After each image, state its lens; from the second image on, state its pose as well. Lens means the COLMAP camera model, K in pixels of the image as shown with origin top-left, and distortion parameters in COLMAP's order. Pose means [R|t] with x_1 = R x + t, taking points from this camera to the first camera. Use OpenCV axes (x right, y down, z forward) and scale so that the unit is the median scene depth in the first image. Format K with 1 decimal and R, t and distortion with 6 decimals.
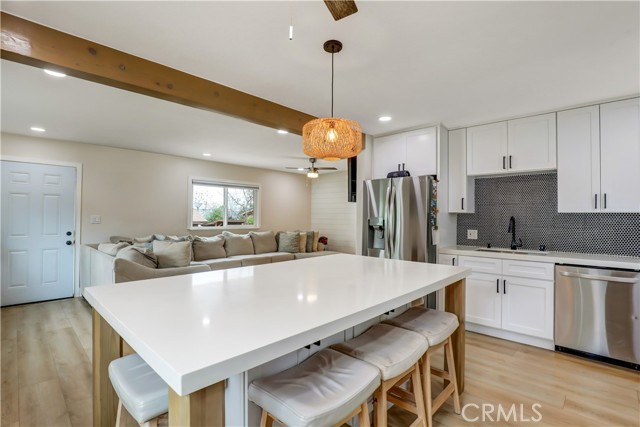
lens RADIAL K [[300.4, 0, 319.5], [0, 300.4, 211.2], [0, 0, 1]] dist [-0.023356, 0.001010]
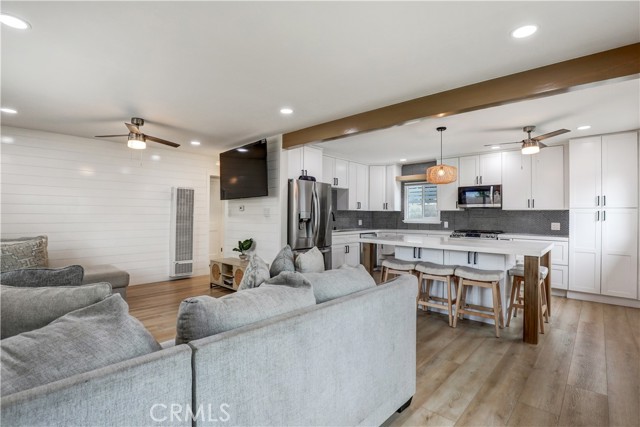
lens RADIAL K [[300.4, 0, 324.8], [0, 300.4, 219.0], [0, 0, 1]] dist [-0.023356, 0.001010]
pose [[-0.017477, -0.016915, 0.999704, -0.595479], [-0.024786, 0.999557, 0.016479, 0.015602], [-0.999540, -0.024491, -0.017889, 0.547541]]
